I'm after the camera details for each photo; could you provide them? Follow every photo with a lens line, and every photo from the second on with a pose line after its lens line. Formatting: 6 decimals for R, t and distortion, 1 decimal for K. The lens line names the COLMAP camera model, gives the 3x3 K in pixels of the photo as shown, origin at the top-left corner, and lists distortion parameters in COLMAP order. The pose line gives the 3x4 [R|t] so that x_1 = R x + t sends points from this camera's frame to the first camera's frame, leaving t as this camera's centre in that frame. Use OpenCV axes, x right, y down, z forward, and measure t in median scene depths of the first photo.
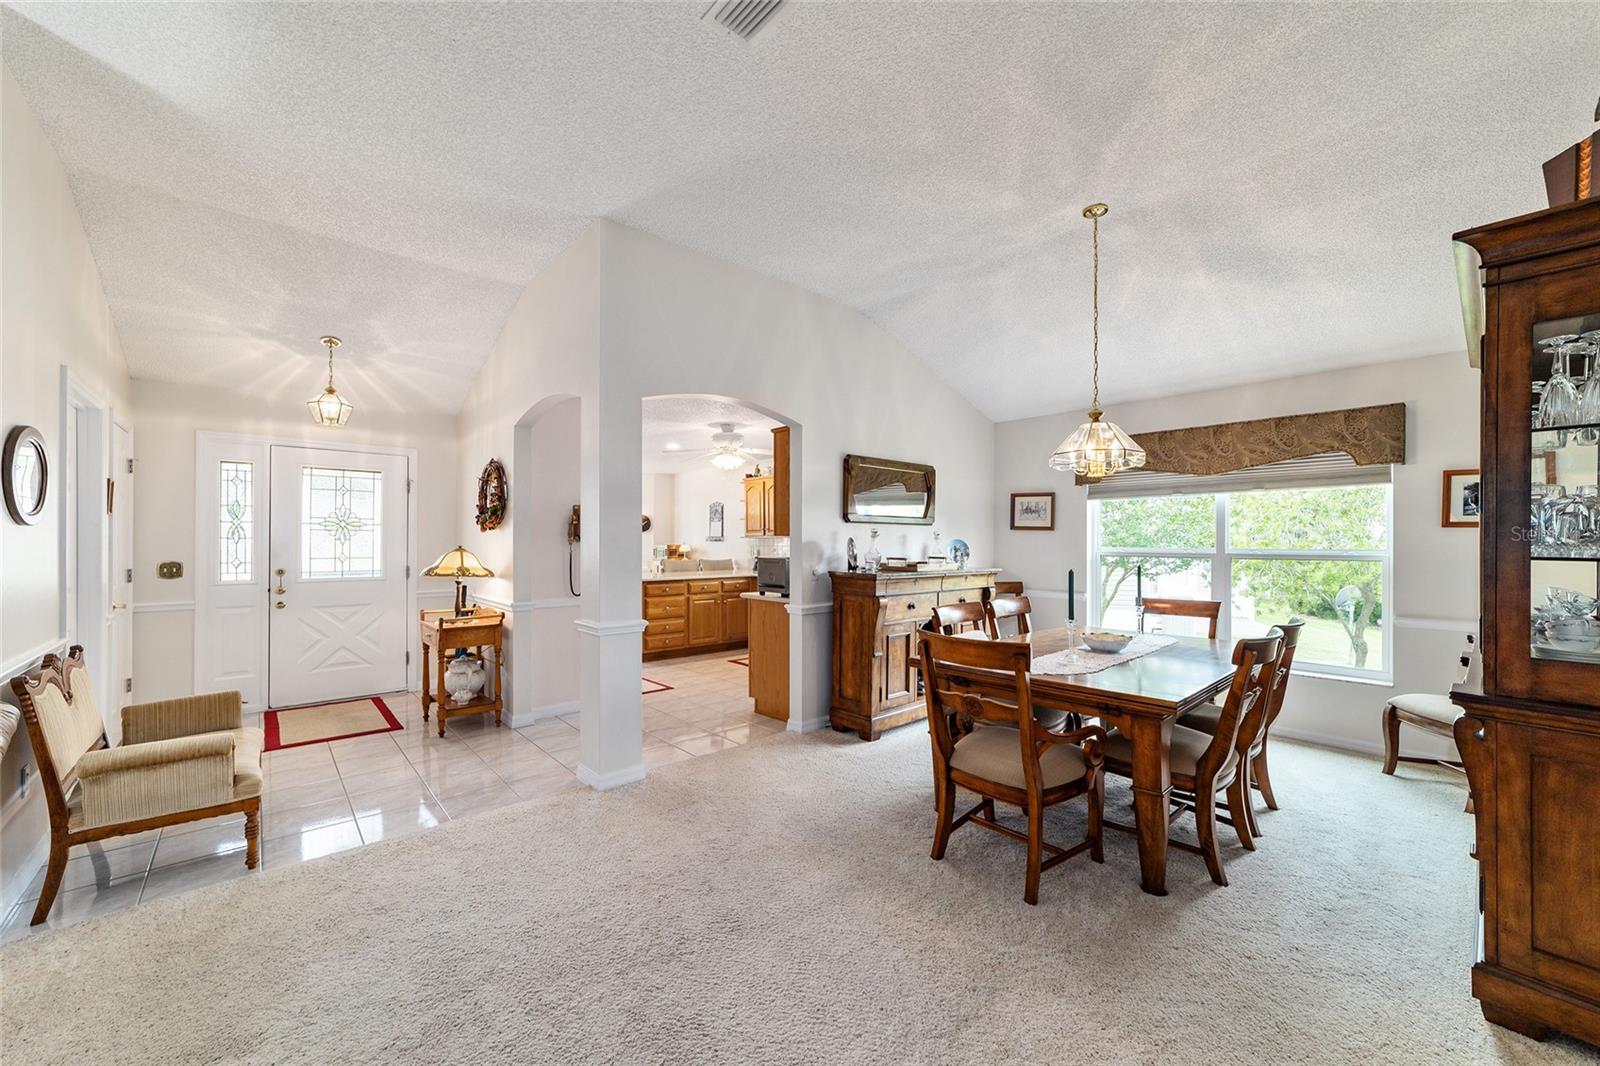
lens RADIAL K [[616.0, 0, 792.9], [0, 616.0, 536.0], [0, 0, 1]] dist [-0.019926, 0.009468]
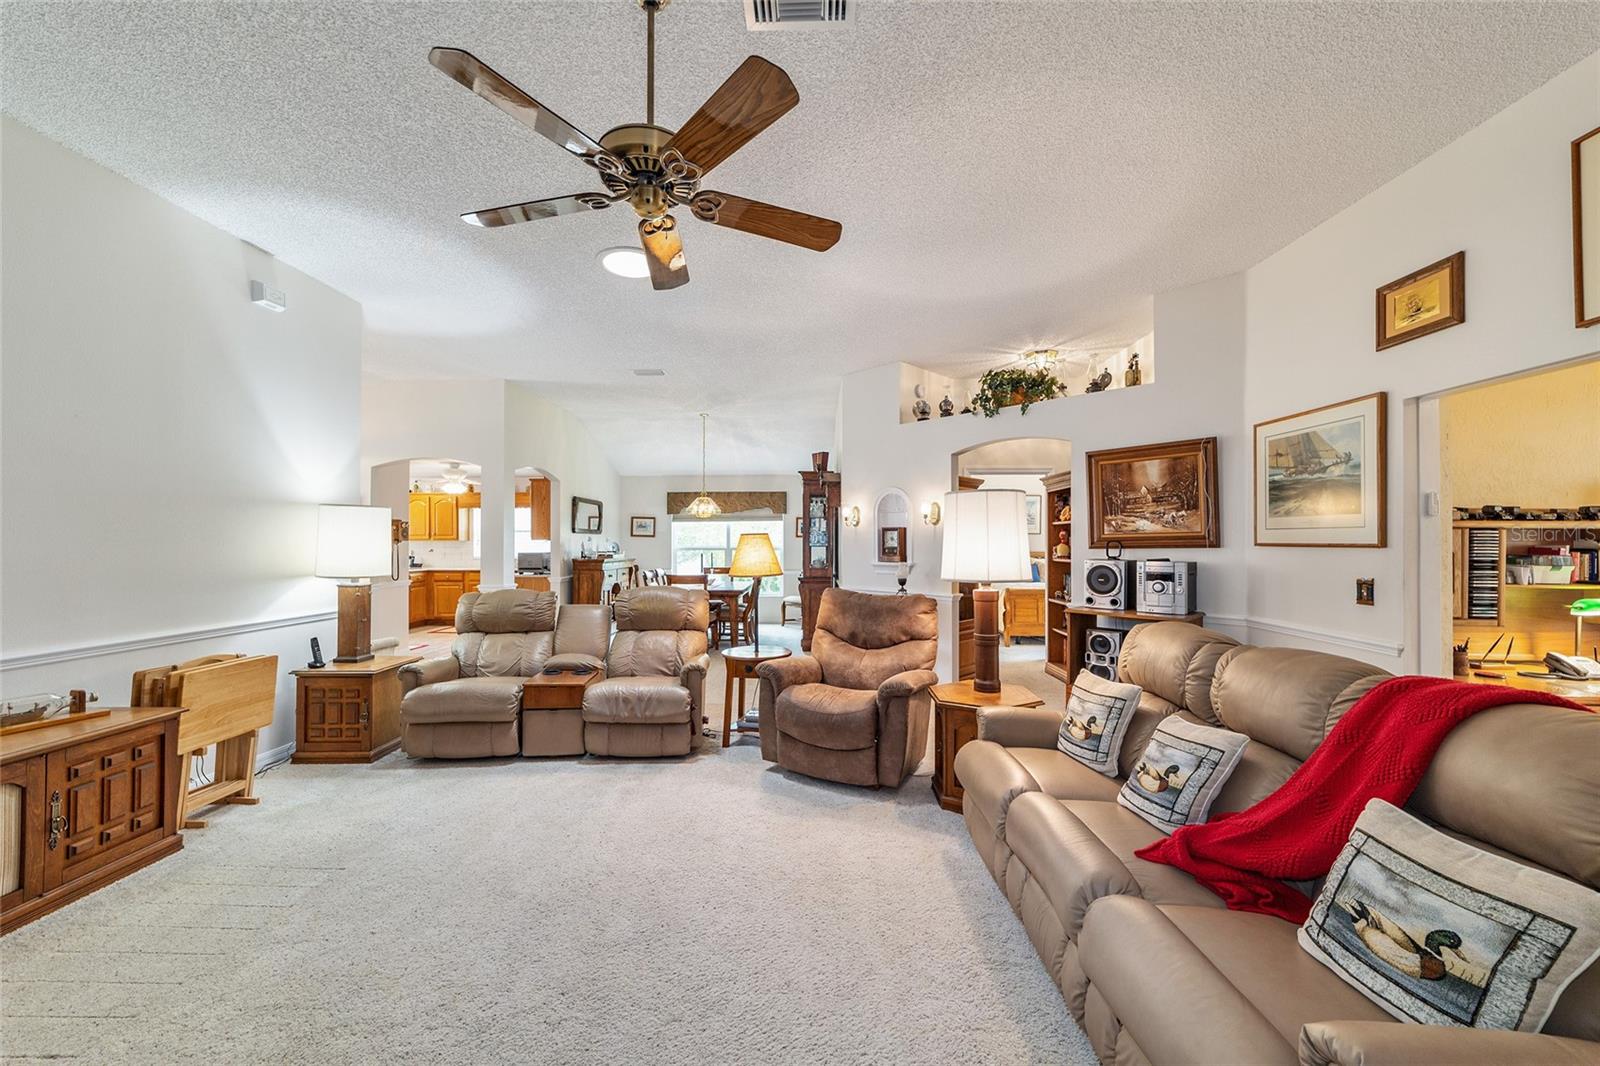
lens RADIAL K [[616.0, 0, 792.9], [0, 616.0, 536.0], [0, 0, 1]] dist [-0.019926, 0.009468]
pose [[0.688271, 0.006316, 0.725426, -0.791232], [-0.004111, 0.999980, -0.004807, -0.006275], [-0.725442, 0.000327, 0.688283, -0.744530]]
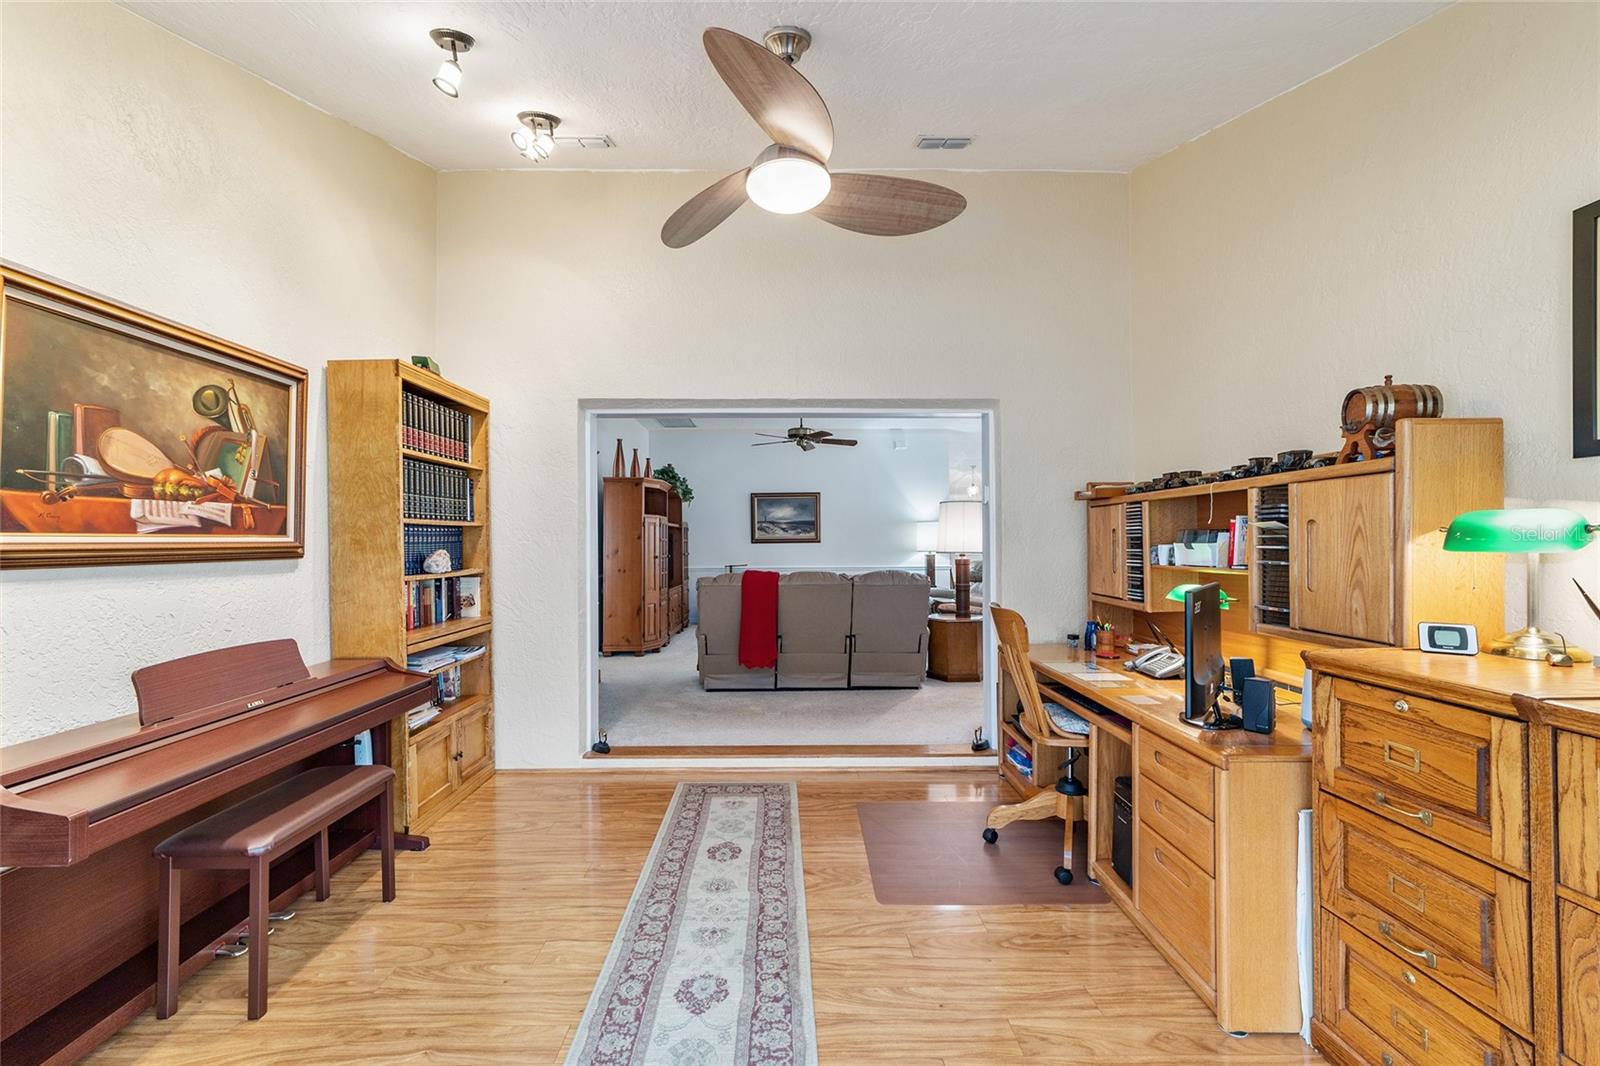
lens RADIAL K [[616.0, 0, 792.9], [0, 616.0, 536.0], [0, 0, 1]] dist [-0.019926, 0.009468]
pose [[0.755404, -0.015620, -0.655074, 0.432112], [0.010837, 0.999877, -0.011345, 0.016636], [0.655170, 0.001471, 0.755480, -1.564561]]
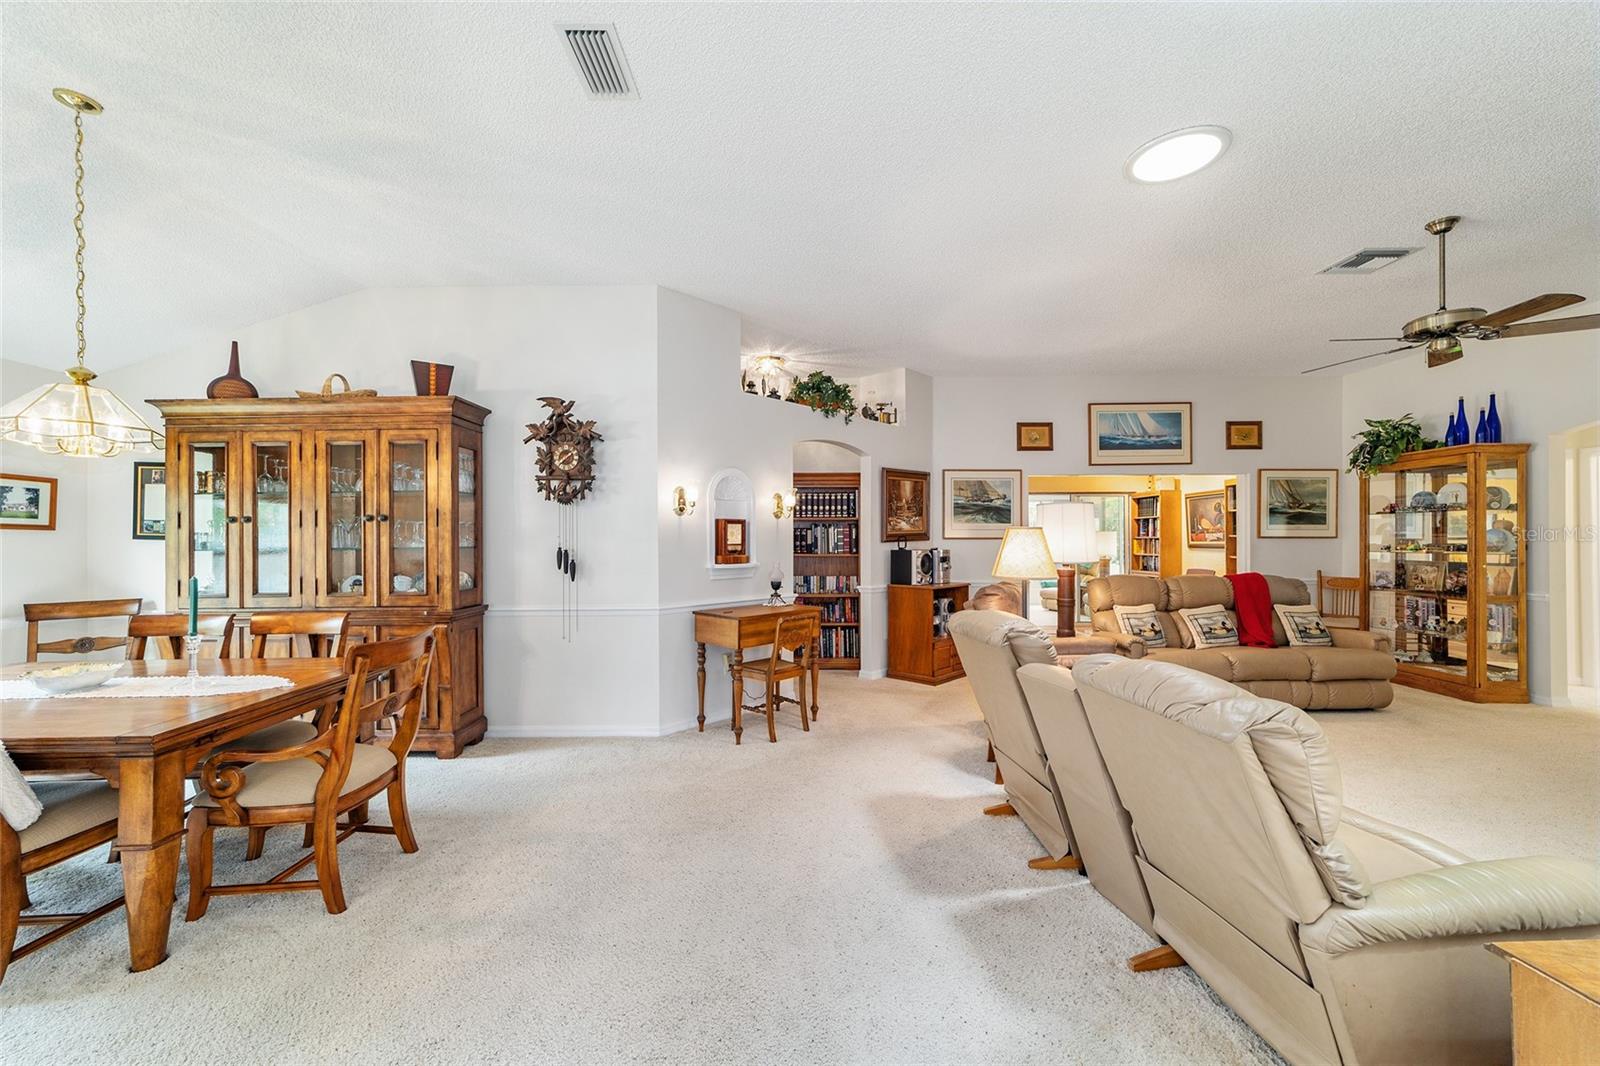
lens RADIAL K [[624.6, 0, 792.8], [0, 624.6, 528.4], [0, 0, 1]] dist [-0.009505, 0.010237]
pose [[-0.752156, 0.009383, 0.658918, -0.465698], [-0.002097, 0.999859, -0.016632, 0.000510], [-0.658982, -0.013892, -0.752031, 0.701101]]
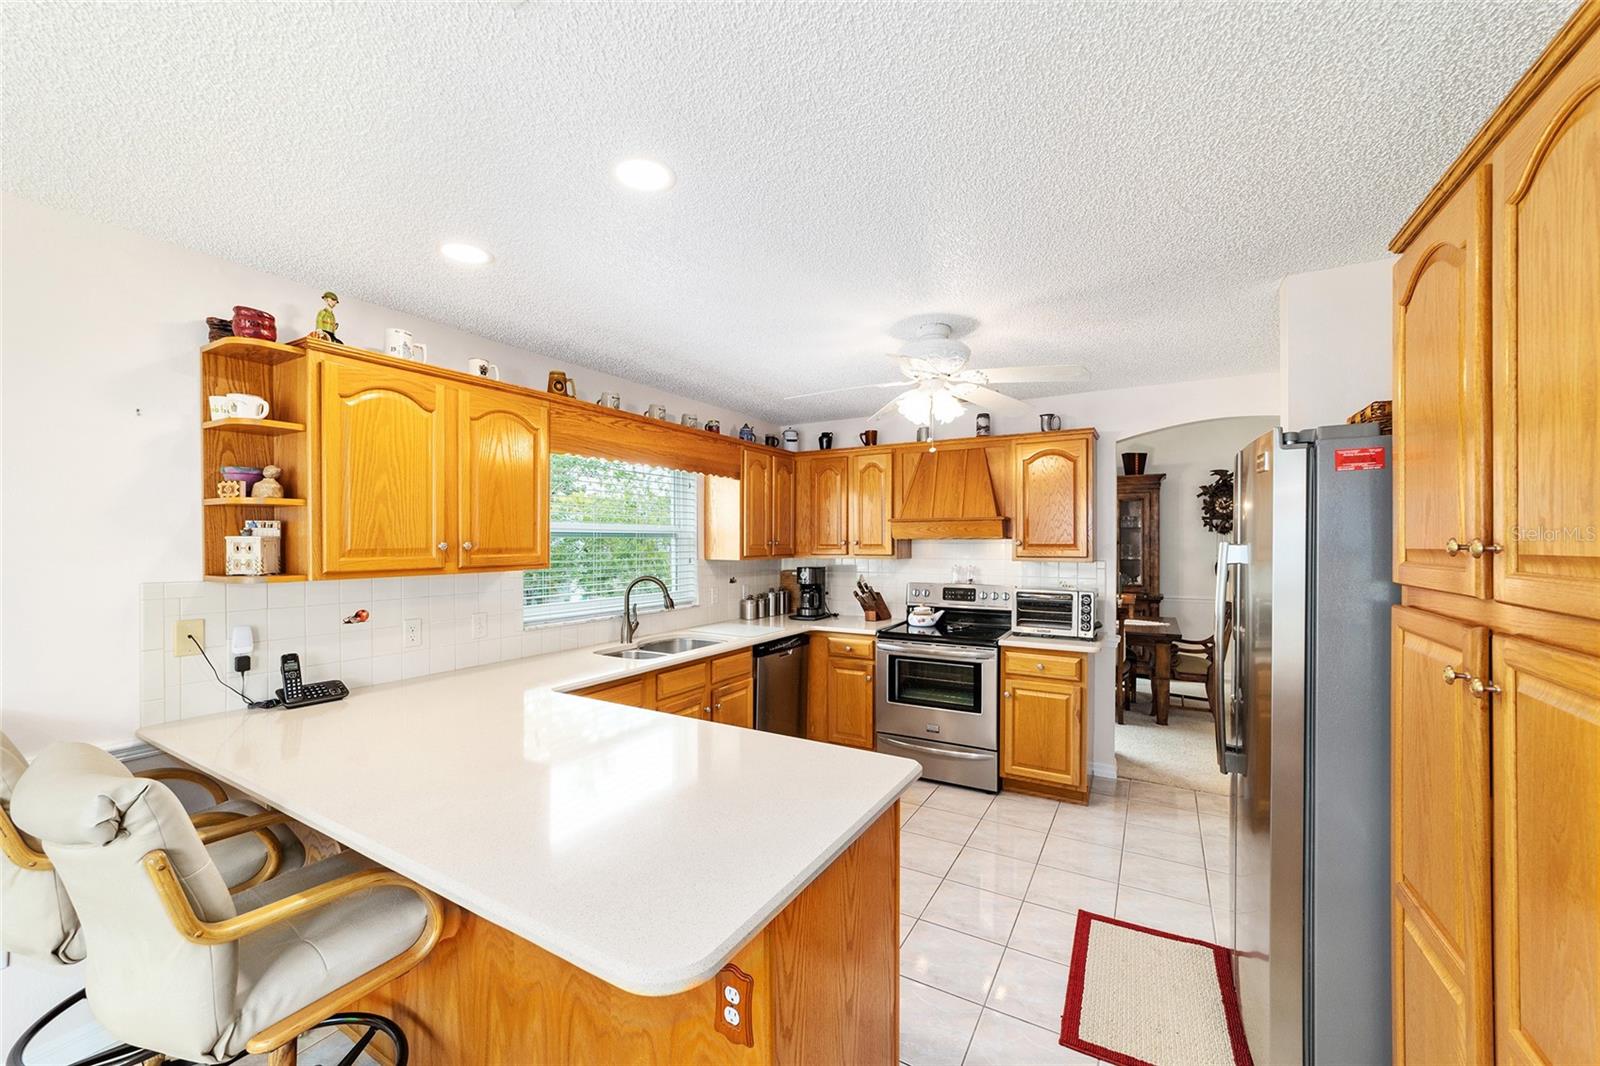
lens RADIAL K [[628.6, 0, 795.9], [0, 628.6, 536.4], [0, 0, 1]] dist [-0.021654, 0.010316]
pose [[-0.317576, 0.002818, 0.948229, -0.686614], [-0.008411, 0.999948, -0.005789, -0.026279], [-0.948196, -0.009814, -0.317535, 1.644257]]
